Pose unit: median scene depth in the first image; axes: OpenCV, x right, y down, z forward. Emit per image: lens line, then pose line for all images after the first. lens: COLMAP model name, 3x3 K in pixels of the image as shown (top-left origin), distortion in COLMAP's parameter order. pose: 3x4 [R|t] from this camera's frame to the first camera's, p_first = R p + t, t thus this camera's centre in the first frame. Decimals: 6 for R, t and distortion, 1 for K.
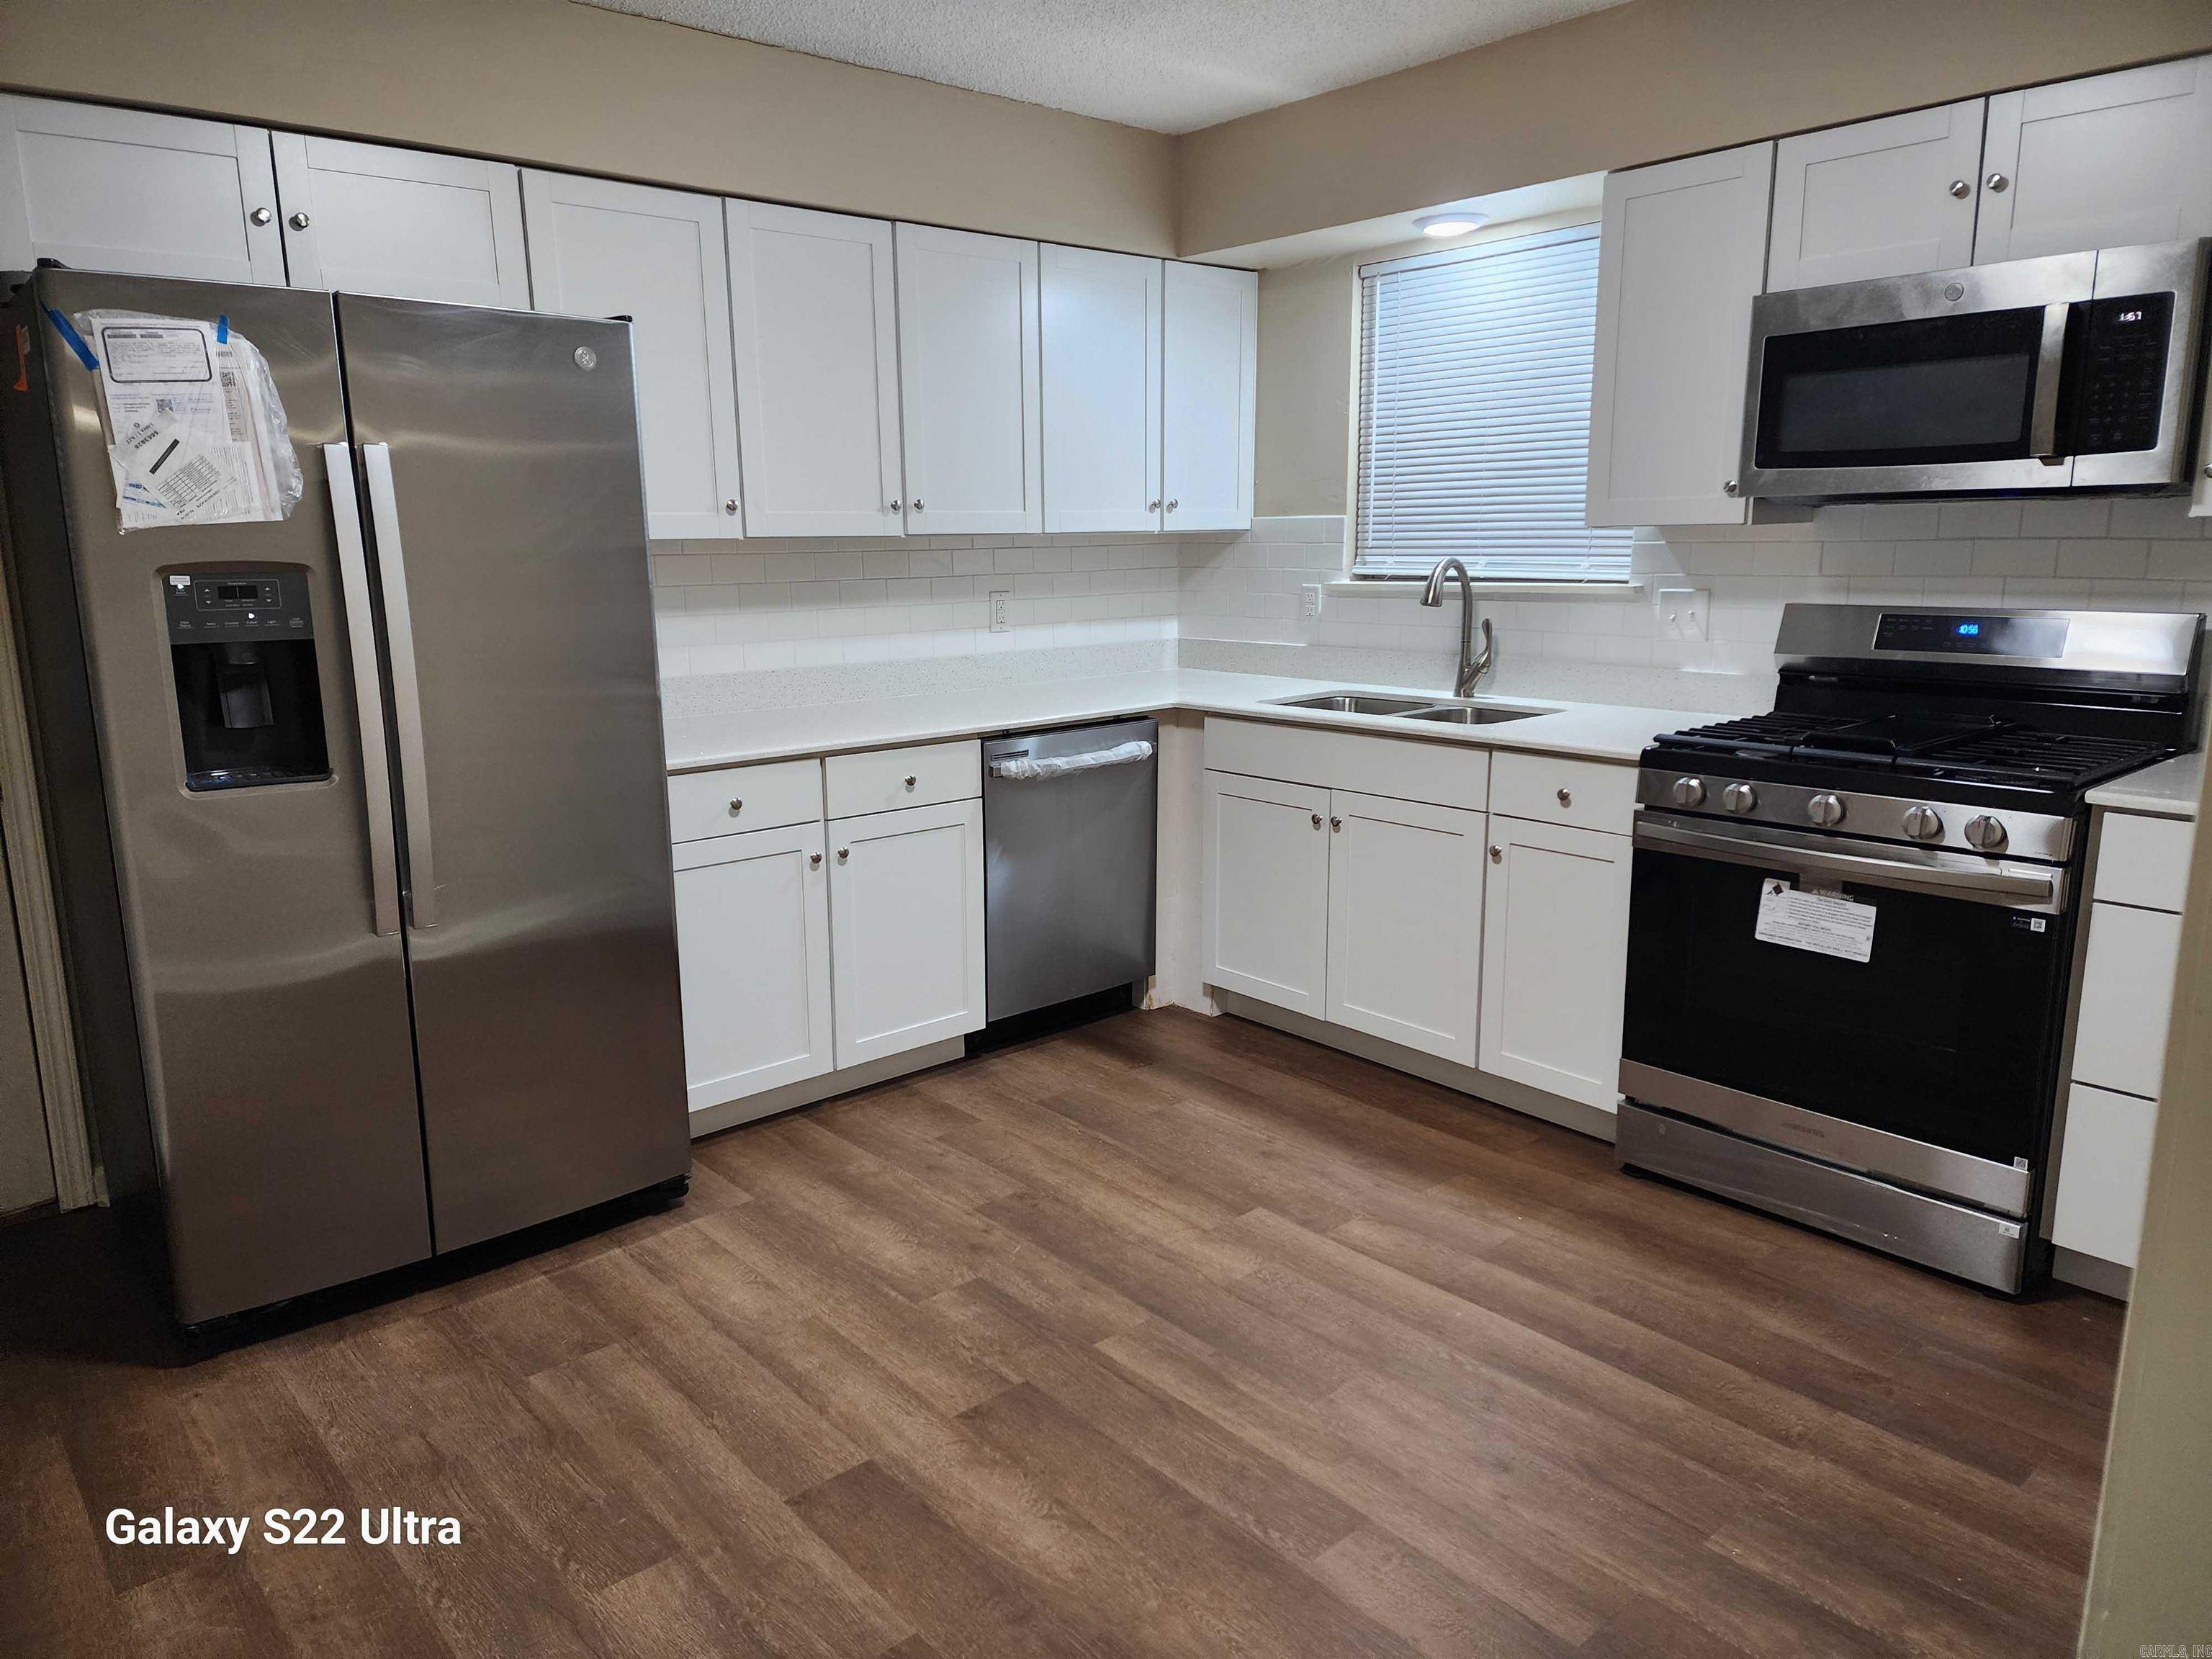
lens RADIAL K [[1489.9, 0, 1096.2], [0, 1489.9, 830.2], [0, 0, 1]] dist [0.089211, -0.086209]
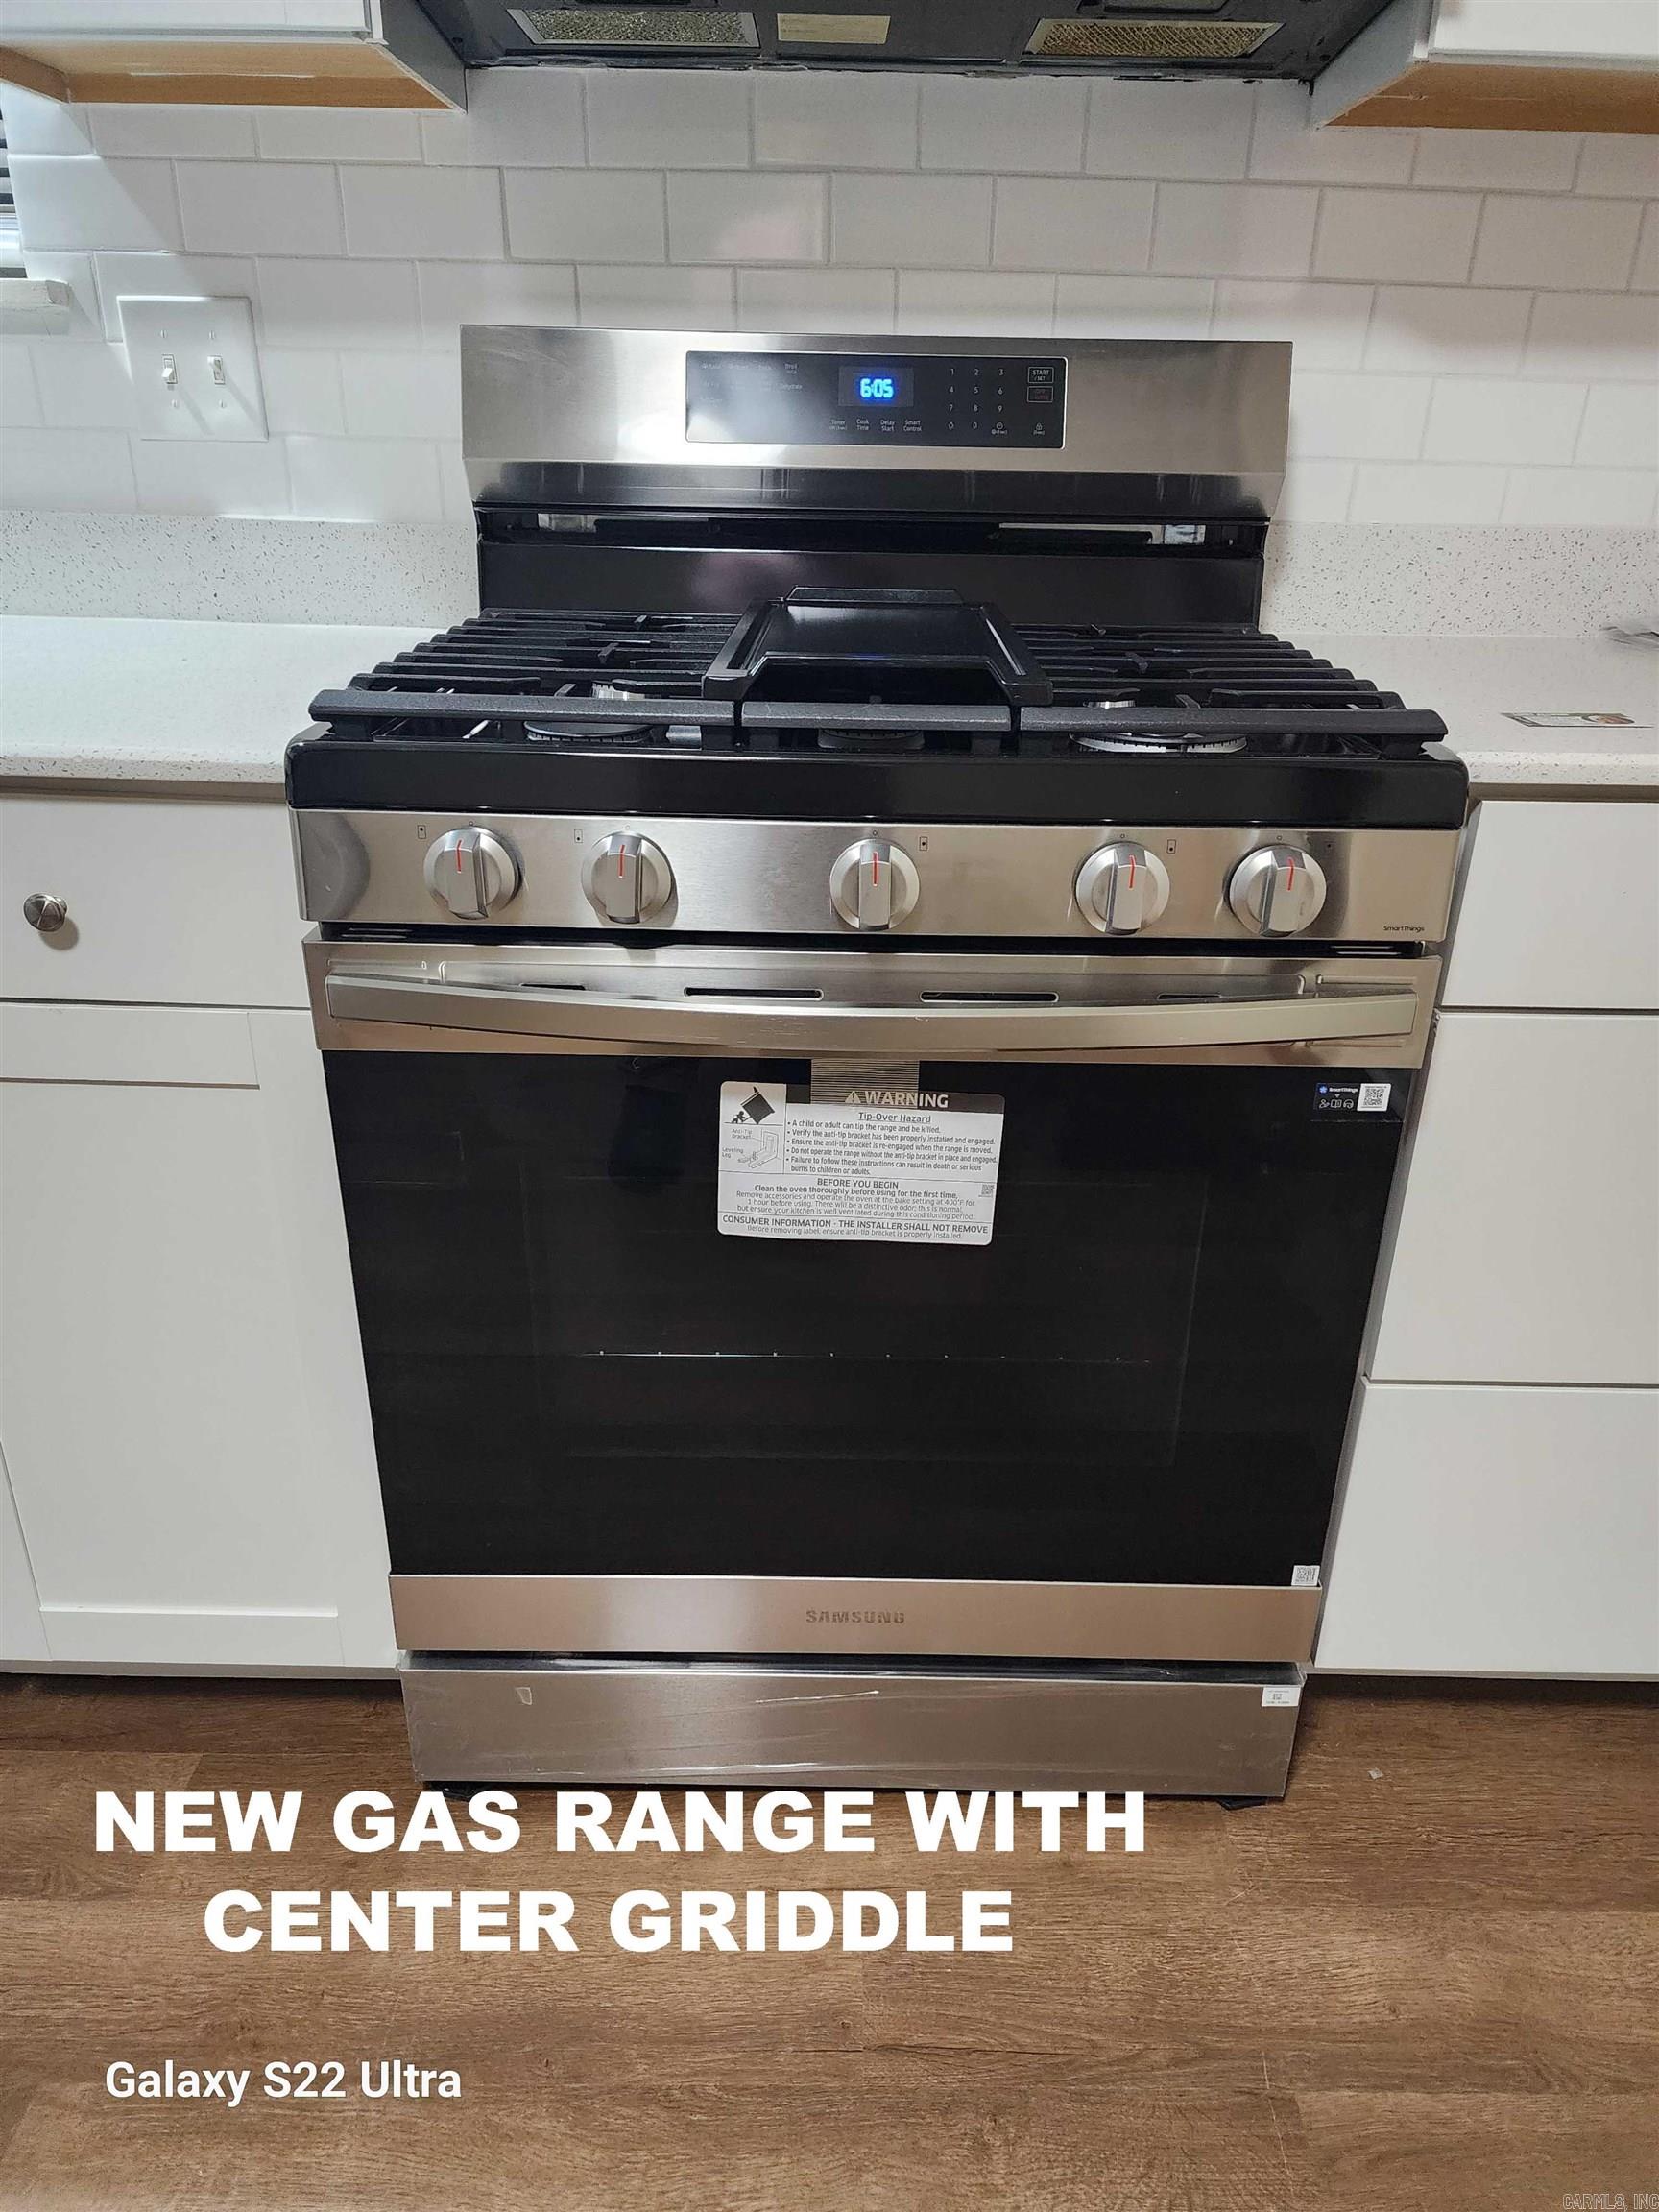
lens RADIAL K [[1489.9, 0, 829.8], [0, 1489.9, 1107.9], [0, 0, 1]] dist [0.089211, -0.086209]
pose [[0.666050, -0.284885, 0.689361, 0.204193], [0.123627, 0.953571, 0.274626, -0.055811], [-0.735591, -0.097691, 0.670345, 0.714527]]
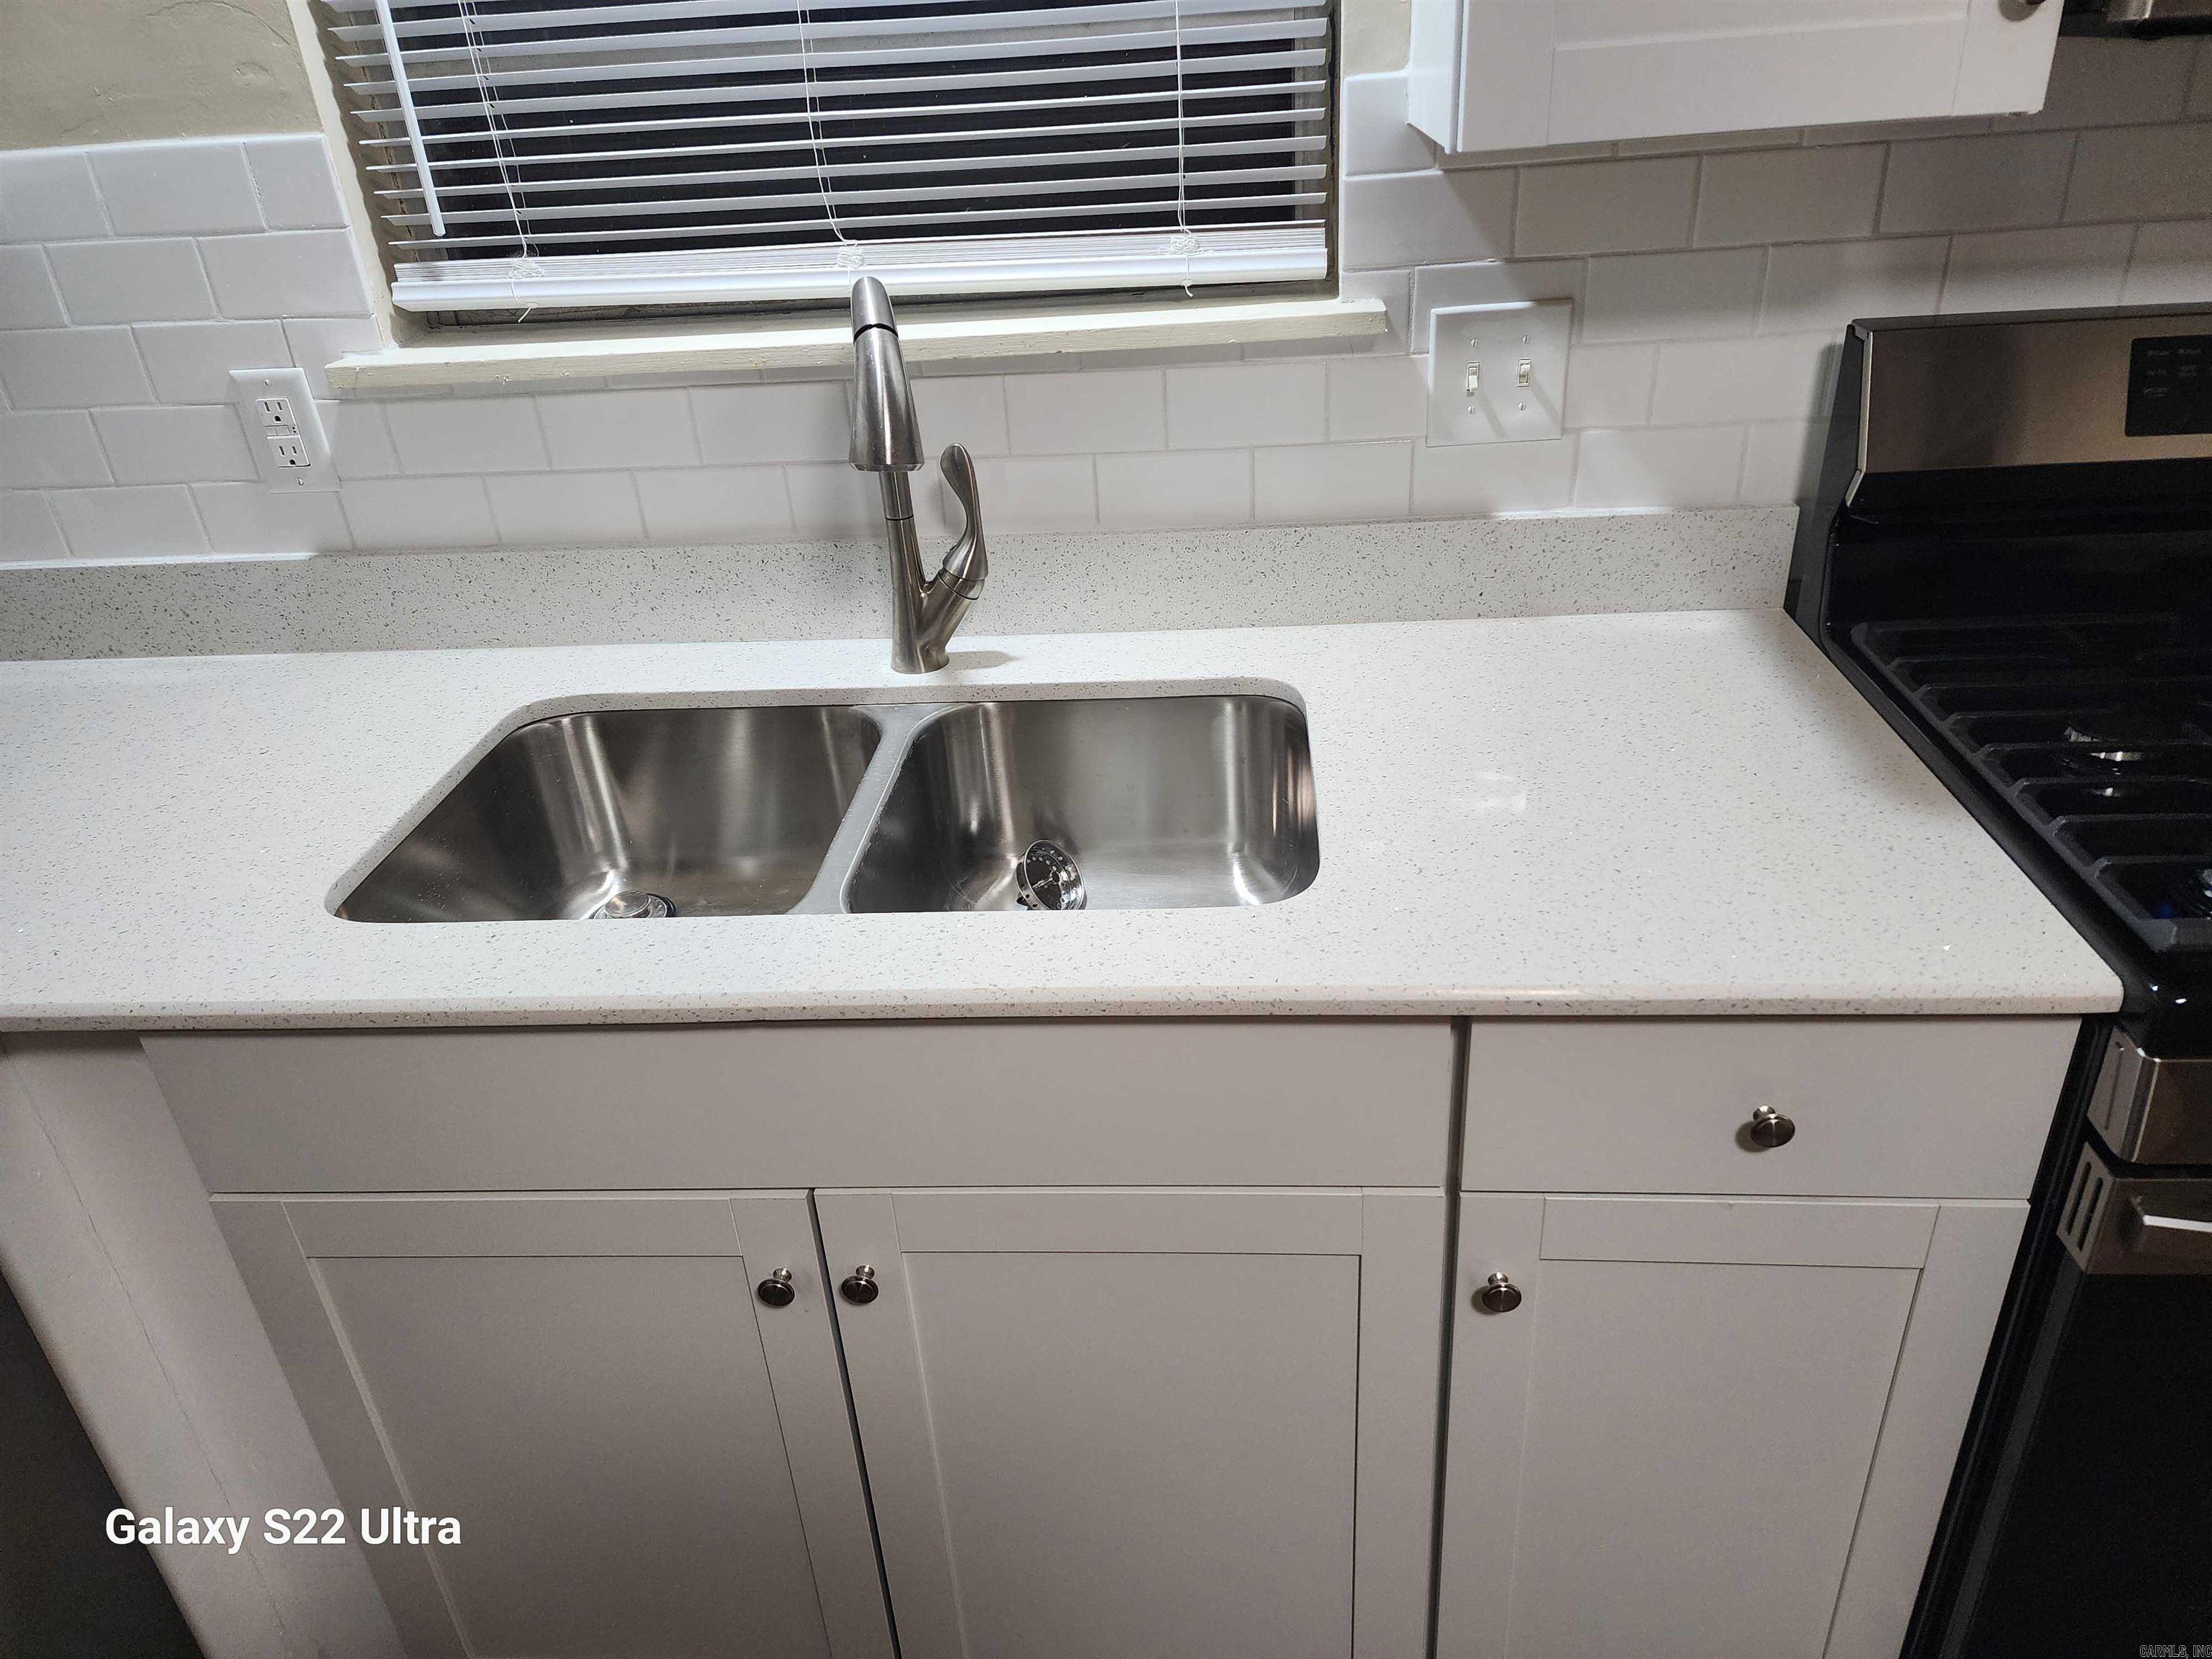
lens RADIAL K [[1489.9, 0, 1112.7], [0, 1489.9, 816.2], [0, 0, 1]] dist [0.089211, -0.086209]
pose [[0.708201, -0.360703, 0.606915, 0.061907], [0.192002, 0.925638, 0.326083, -0.220959], [-0.679402, -0.114403, 0.724793, 0.947262]]
